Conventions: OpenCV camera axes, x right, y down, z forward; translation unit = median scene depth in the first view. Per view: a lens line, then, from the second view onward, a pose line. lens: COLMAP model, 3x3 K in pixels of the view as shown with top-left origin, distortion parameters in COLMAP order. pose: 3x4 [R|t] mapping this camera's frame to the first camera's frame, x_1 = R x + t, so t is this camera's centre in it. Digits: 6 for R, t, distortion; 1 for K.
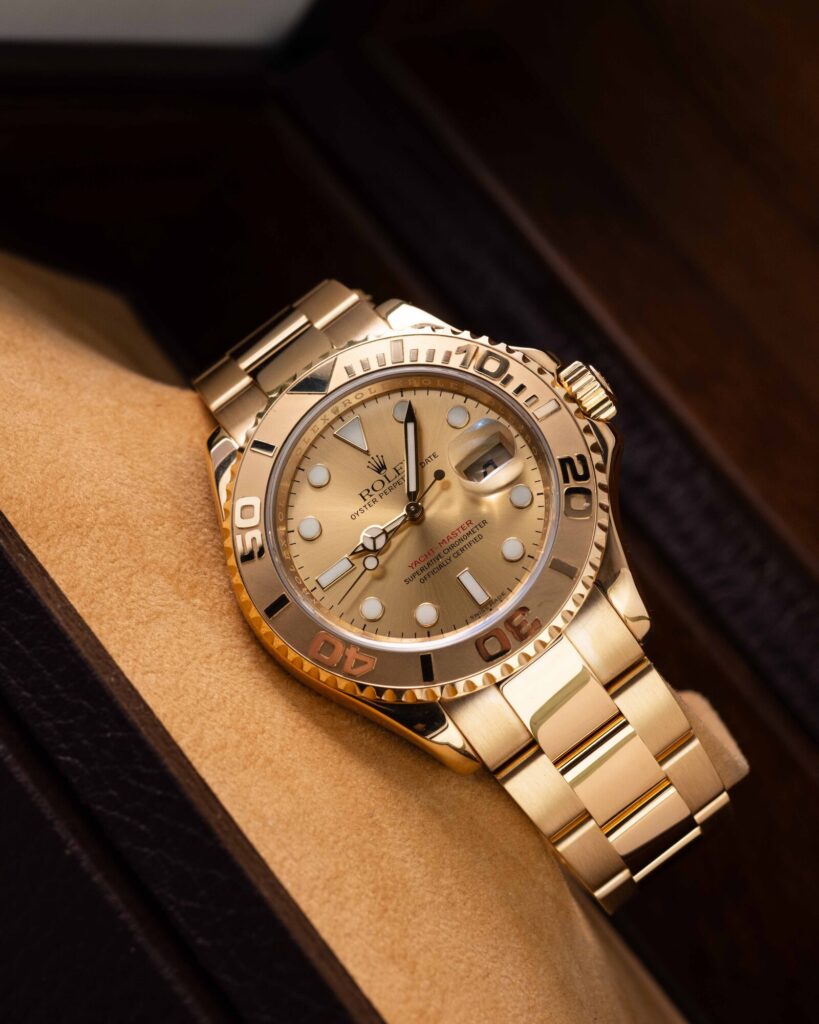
lens RADIAL K [[4254.2, 0, 409.0], [0, 4254.2, 511.4], [0, 0, 1]] dist [0.162625, 0.000000]
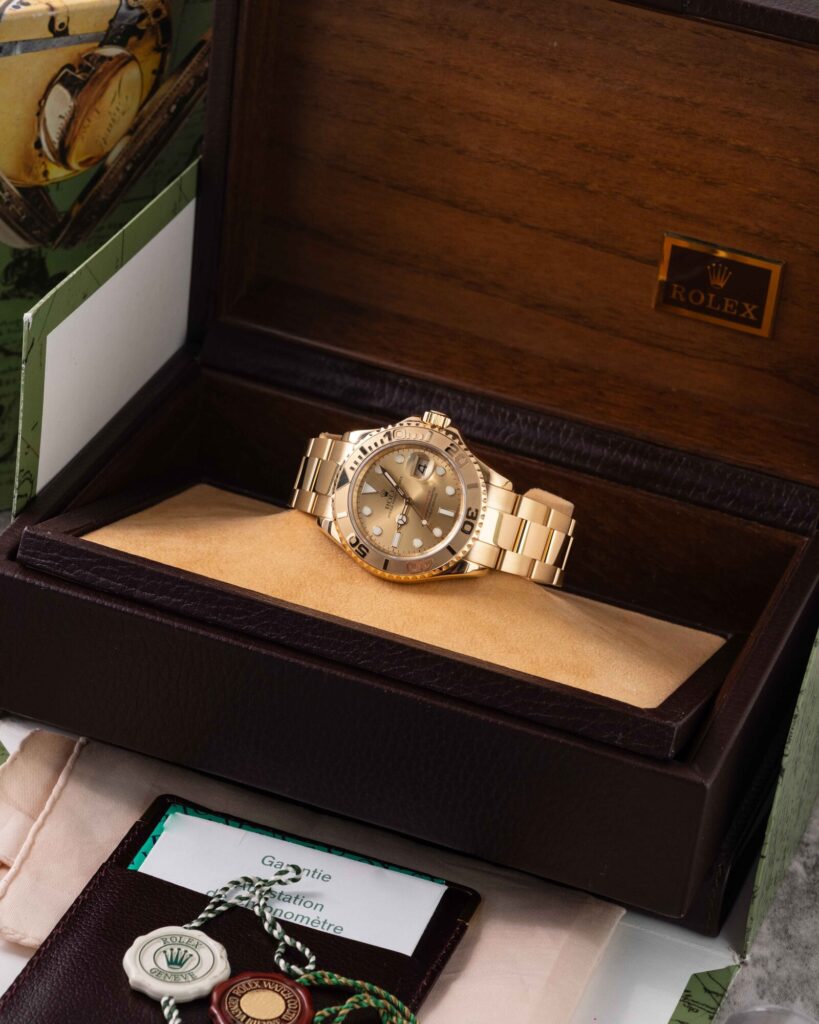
lens RADIAL K [[4254.2, 0, 409.8], [0, 4254.2, 512.3], [0, 0, 1]] dist [0.162625, 0.000000]
pose [[0.813662, -0.577802, 0.064016, -0.160016], [0.571433, 0.815176, 0.094617, -0.227861], [-0.106854, -0.040405, 0.993453, -1.453225]]
